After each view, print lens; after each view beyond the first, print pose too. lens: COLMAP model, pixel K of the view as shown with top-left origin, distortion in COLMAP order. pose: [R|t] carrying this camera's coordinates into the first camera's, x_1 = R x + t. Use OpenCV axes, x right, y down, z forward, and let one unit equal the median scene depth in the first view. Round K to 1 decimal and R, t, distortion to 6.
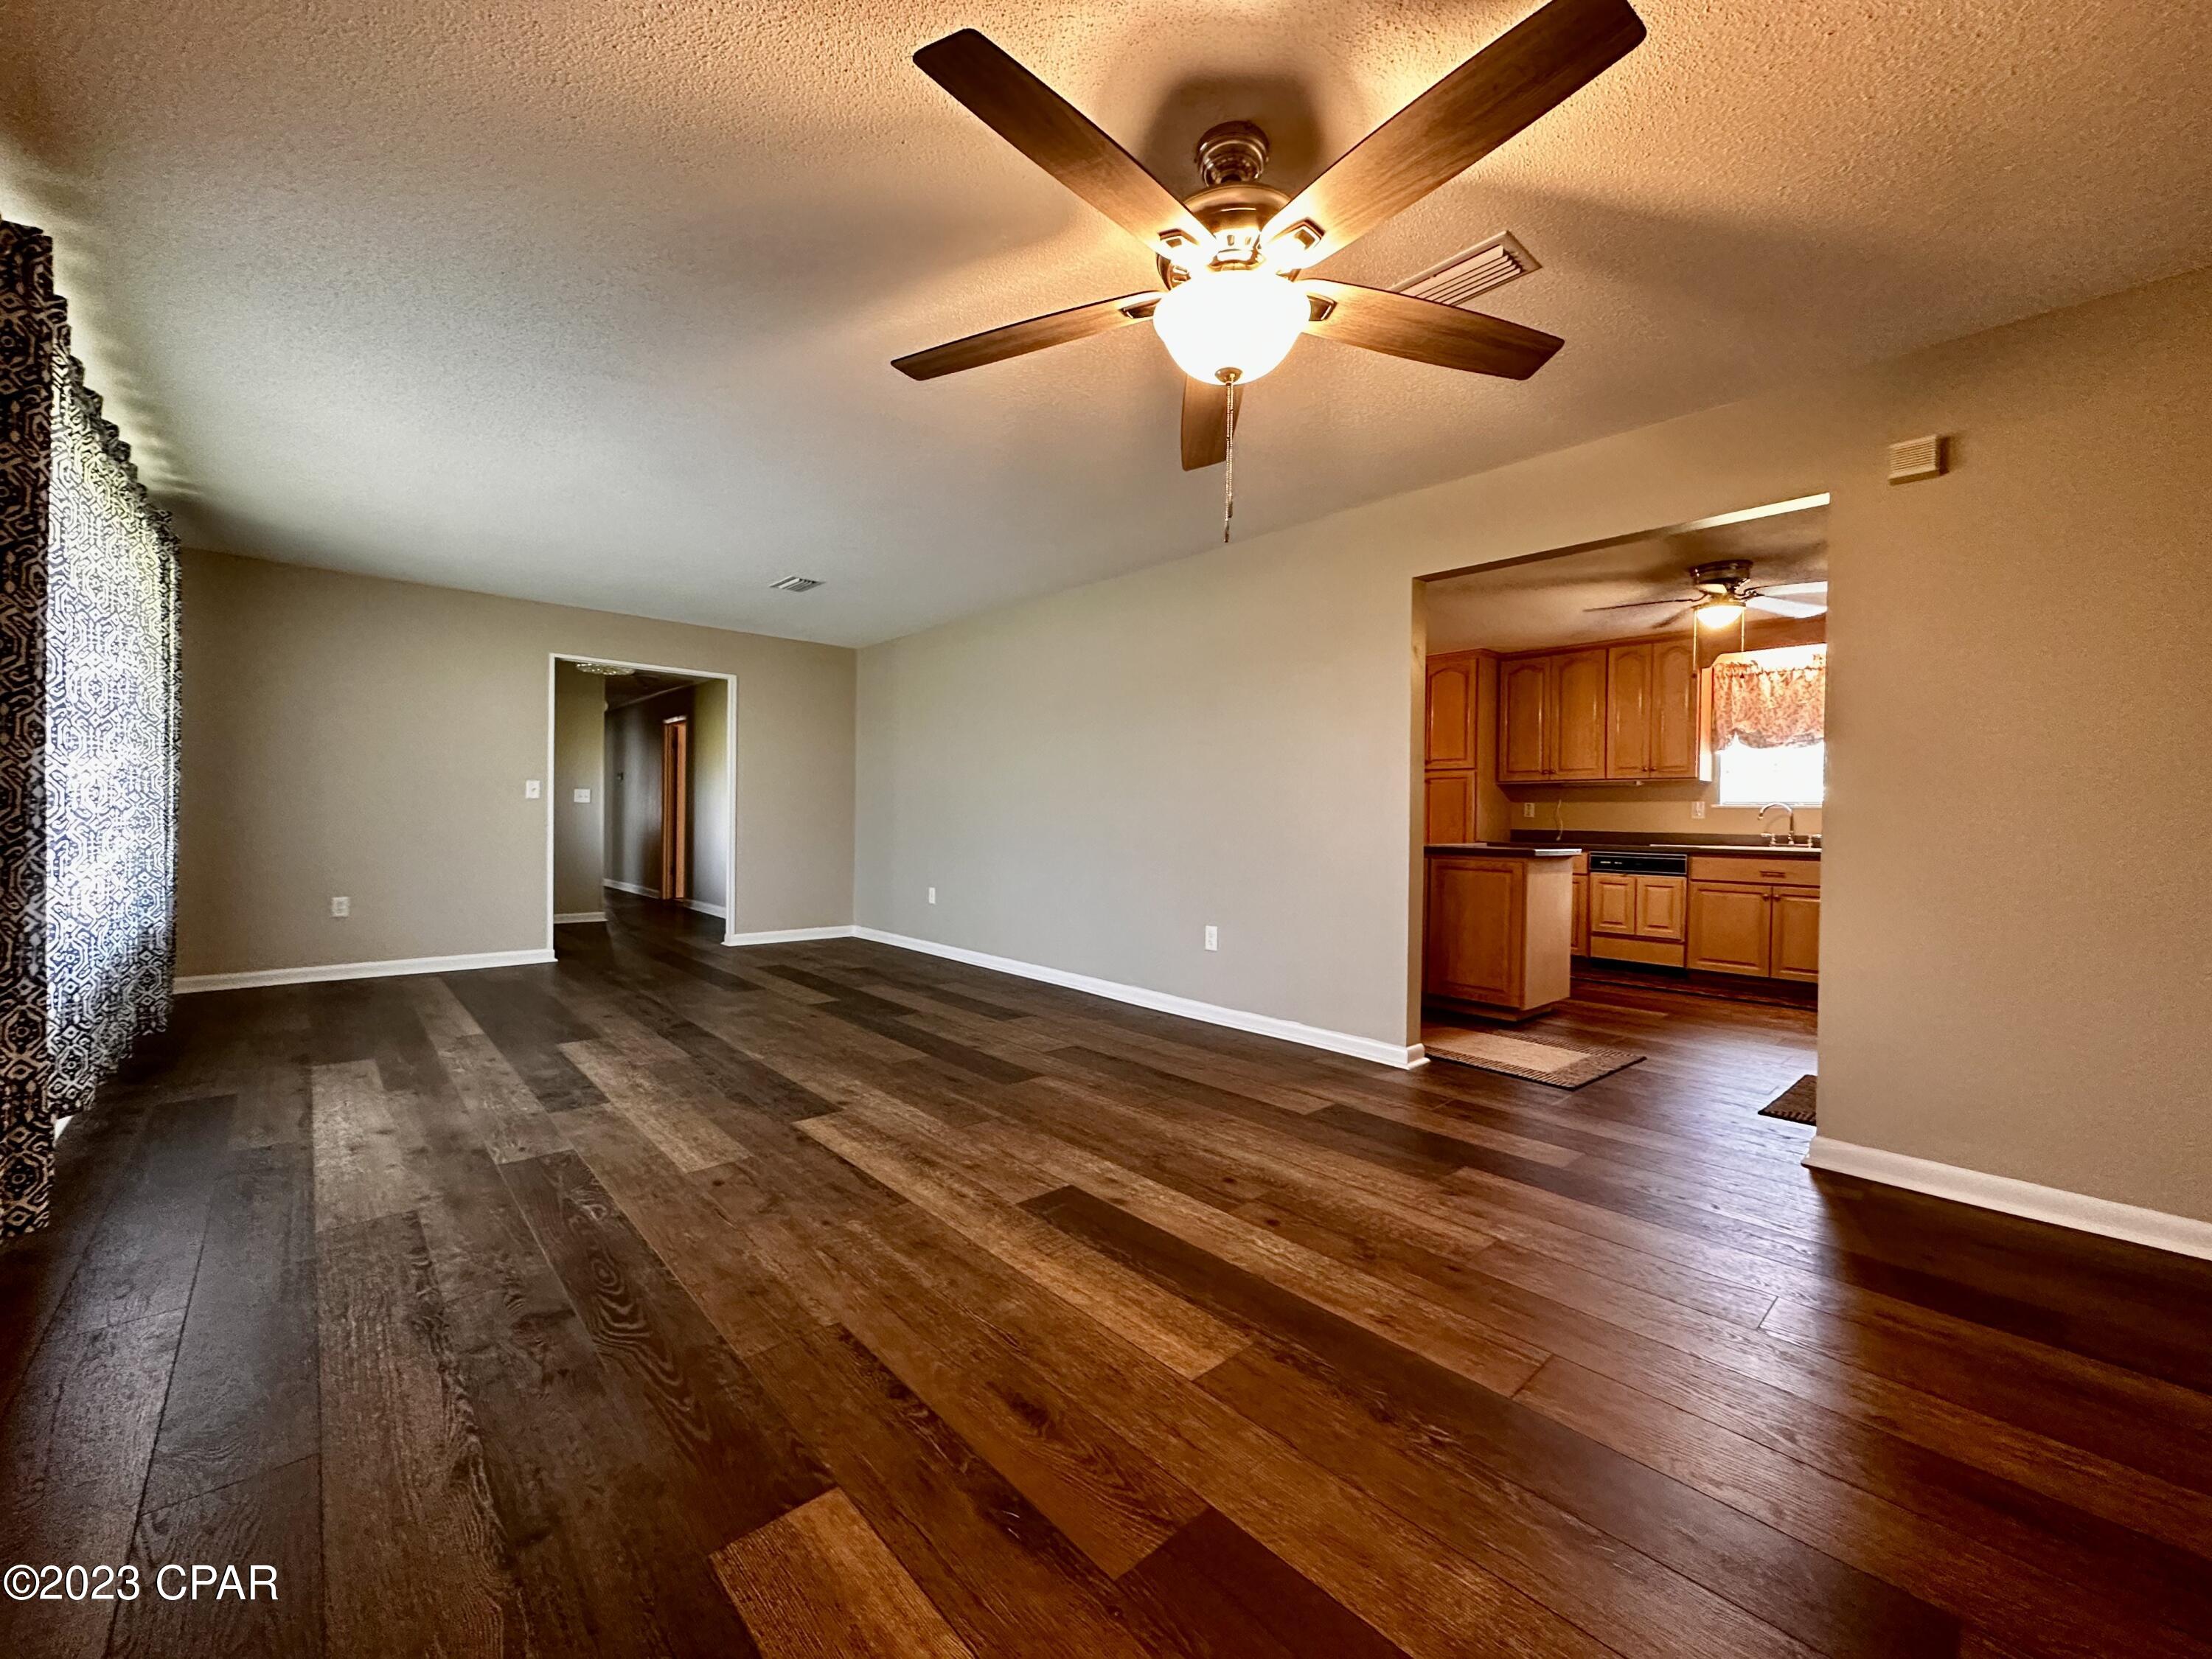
lens RADIAL K [[880.8, 0, 1107.7], [0, 880.8, 829.8], [0, 0, 1]] dist [-0.000447, -0.000398]
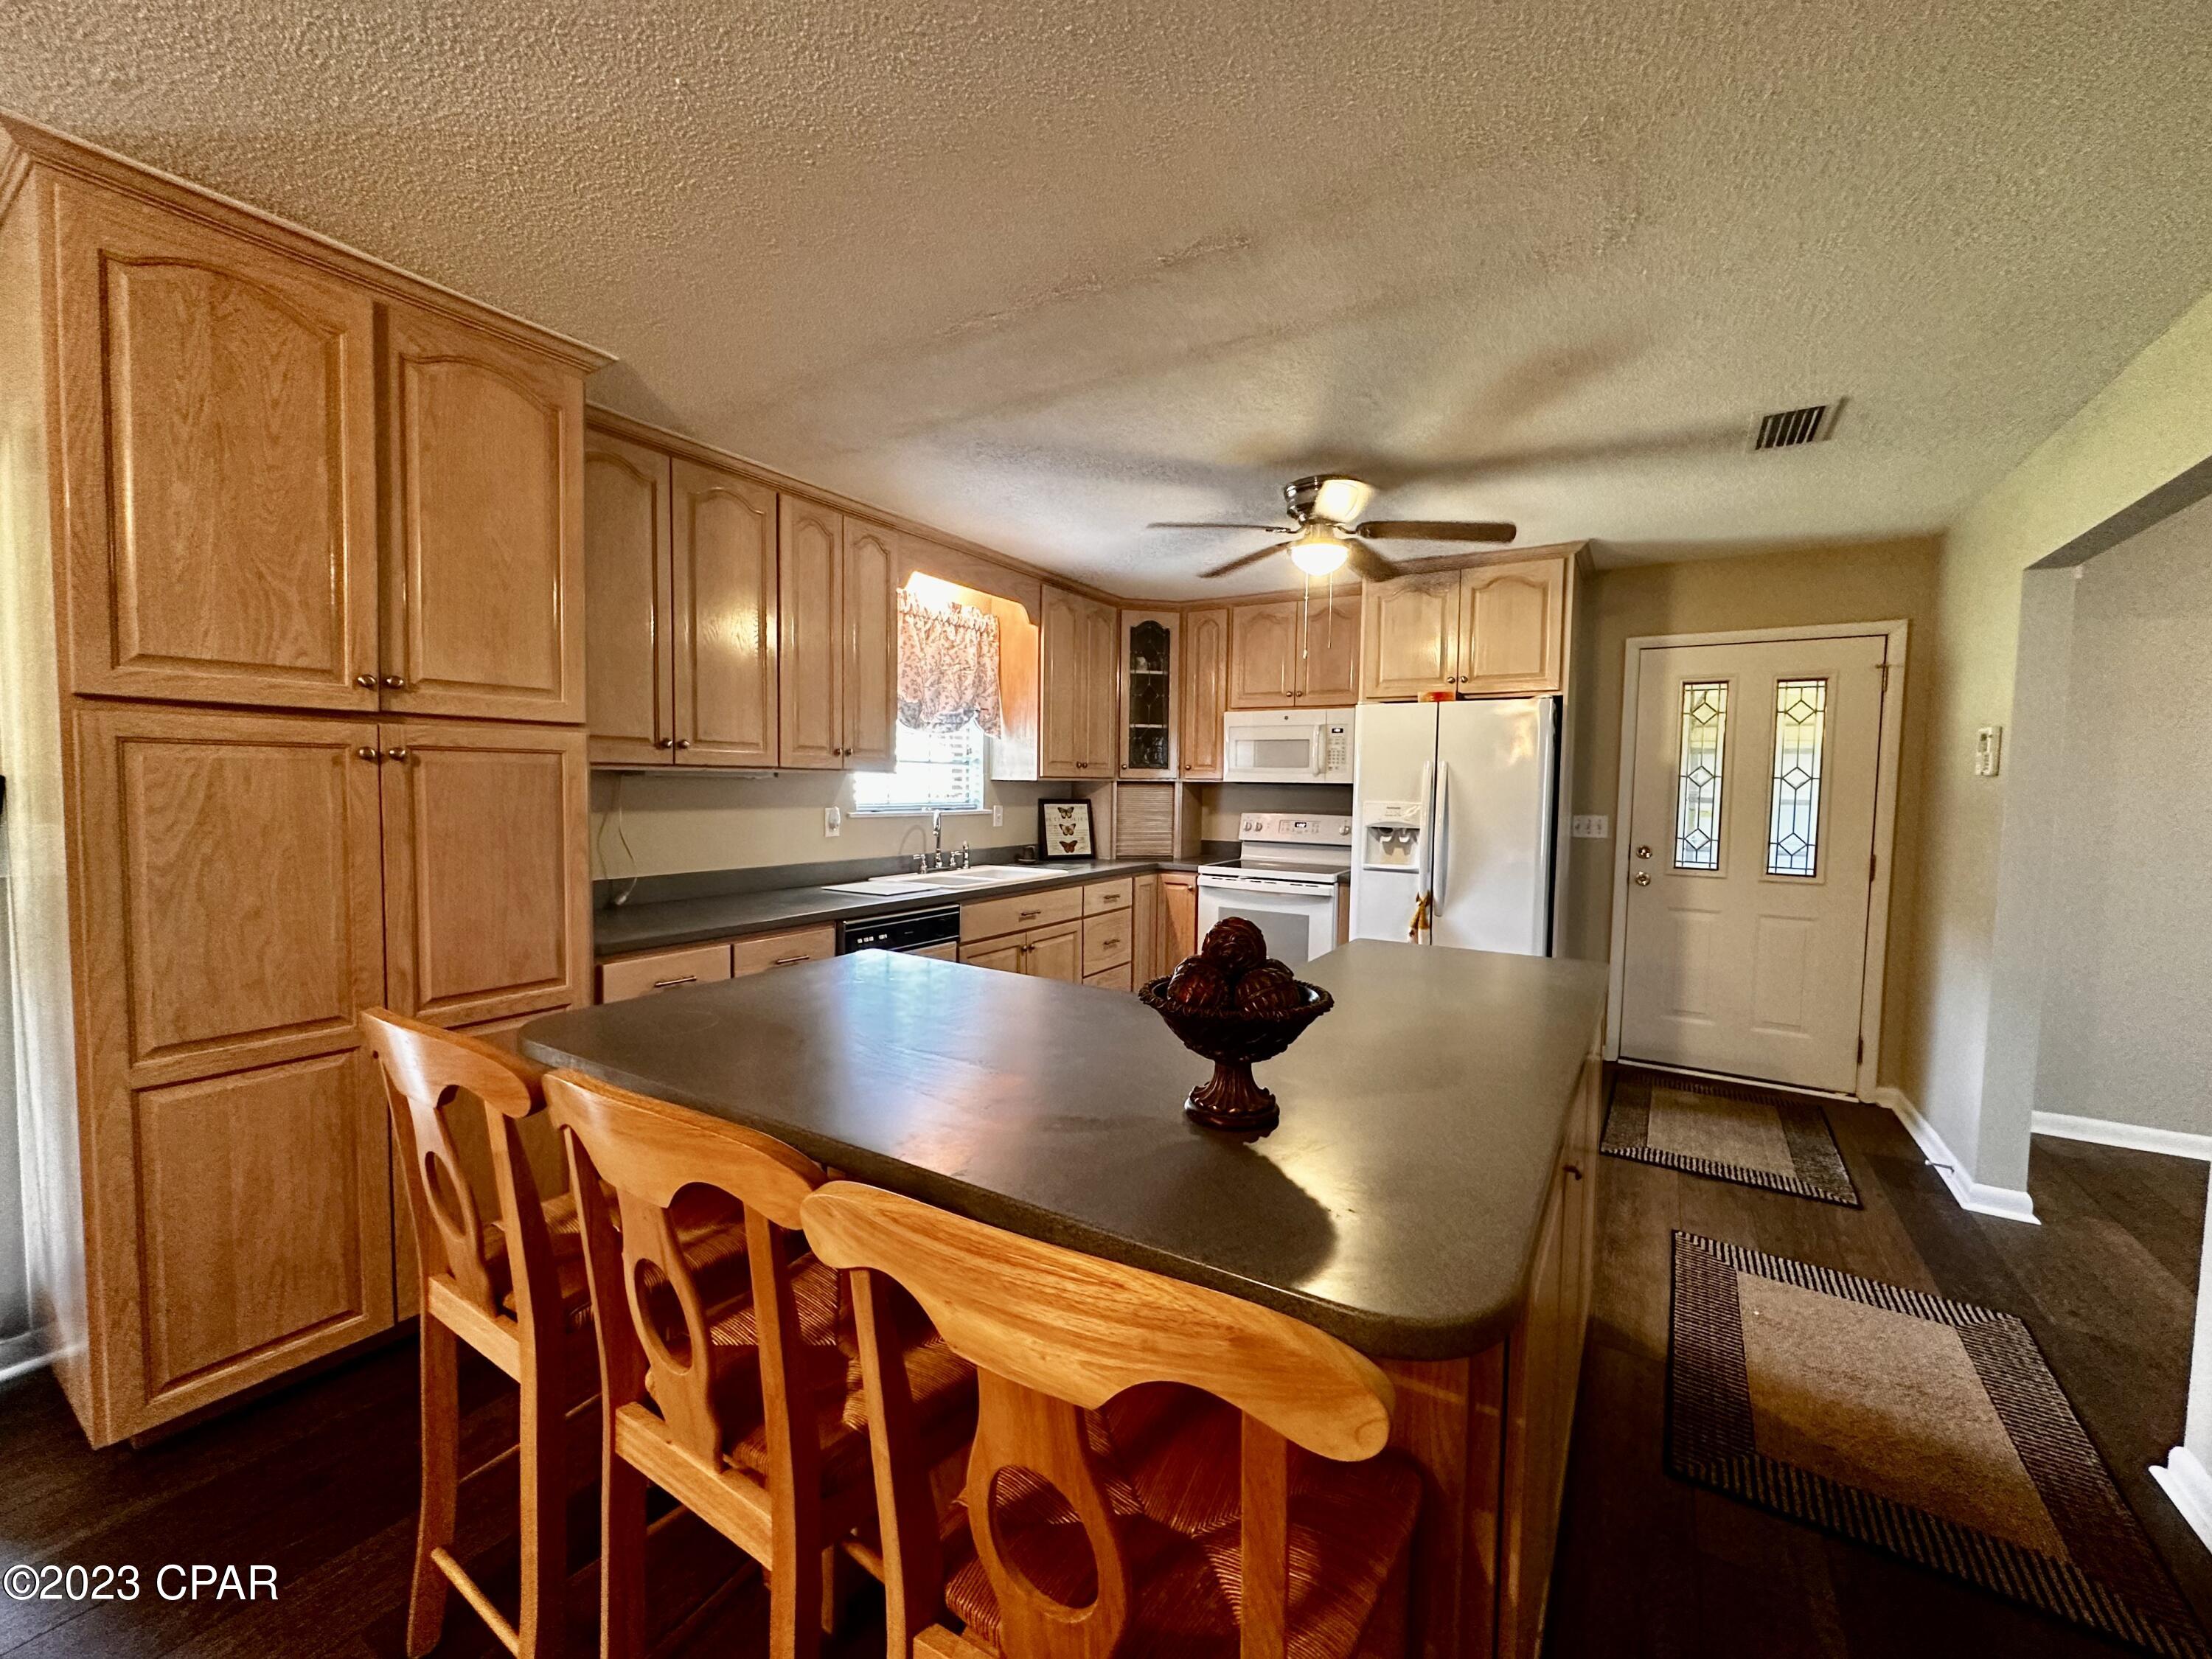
lens RADIAL K [[880.8, 0, 1107.9], [0, 880.8, 827.0], [0, 0, 1]] dist [-0.000447, -0.000398]
pose [[-0.265959, -0.068581, 0.961542, 0.055653], [-0.009094, 0.997600, 0.068637, -0.065051], [-0.963941, 0.009510, -0.265945, 1.043437]]
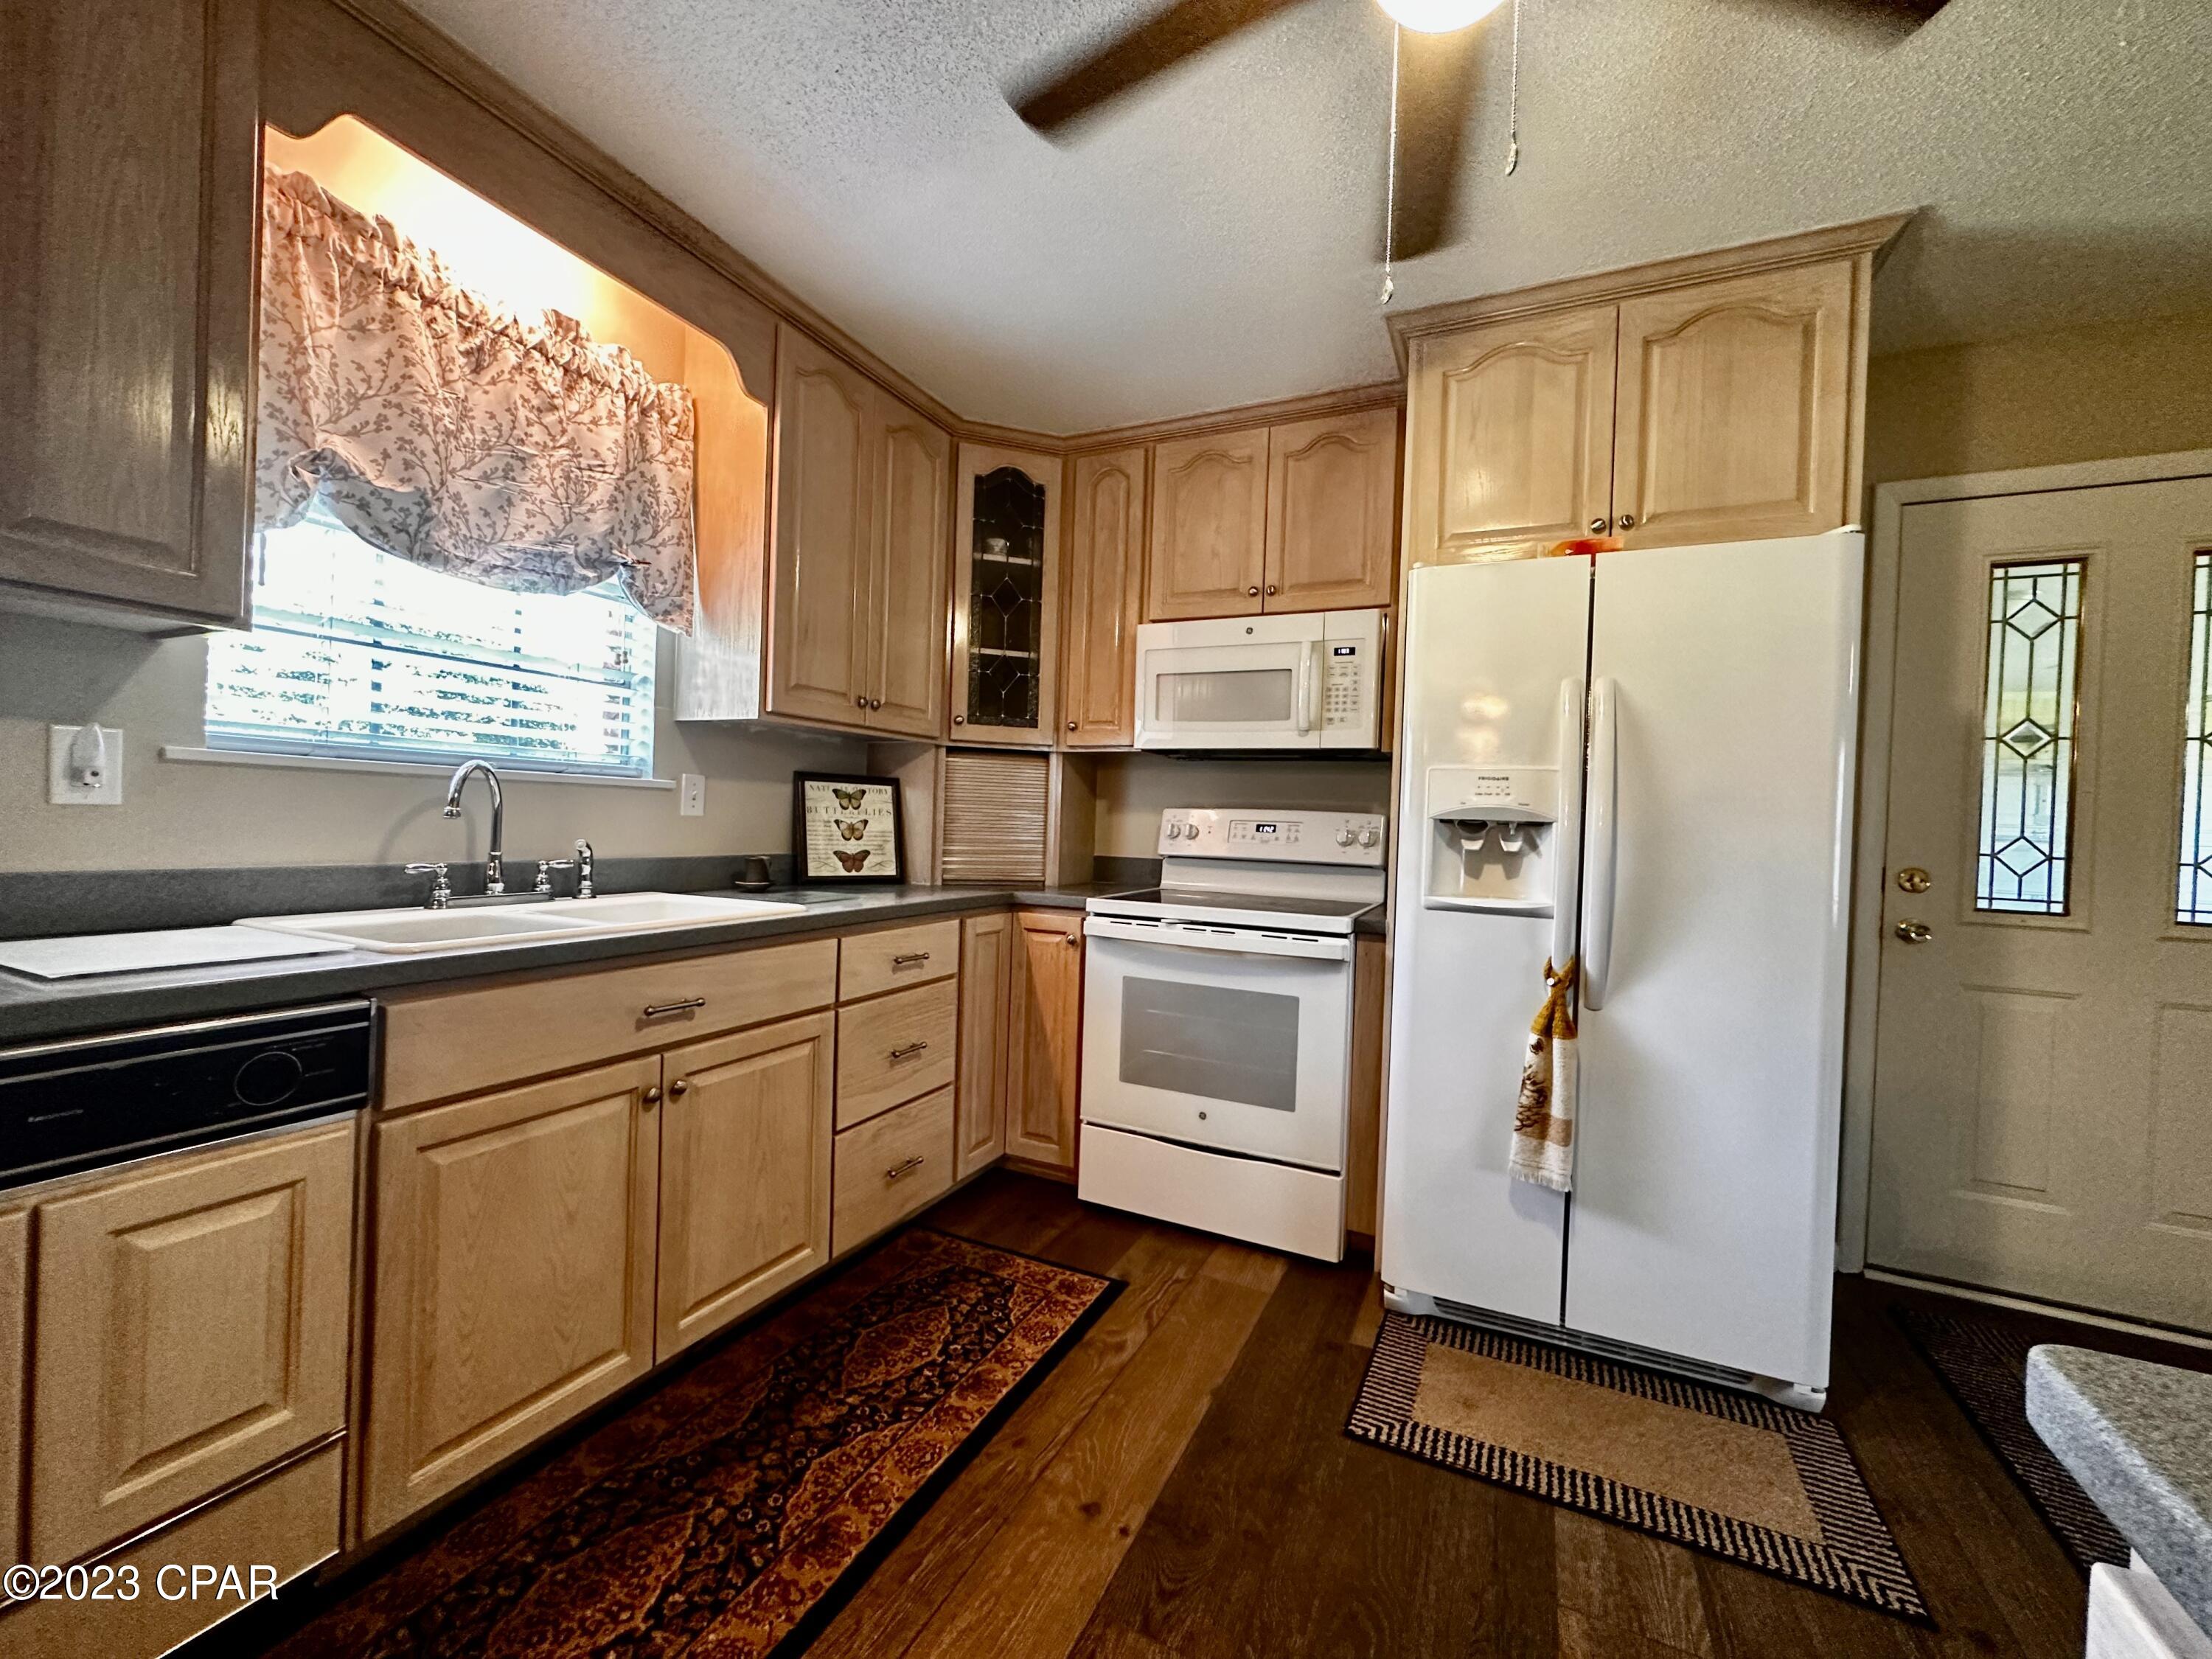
lens RADIAL K [[880.8, 0, 1105.5], [0, 880.8, 826.7], [0, 0, 1]] dist [-0.000447, -0.000398]
pose [[-0.371536, -0.034583, 0.927774, 0.400189], [-0.031683, 0.999196, 0.024558, -0.021418], [-0.927878, -0.020271, -0.372333, 0.903620]]
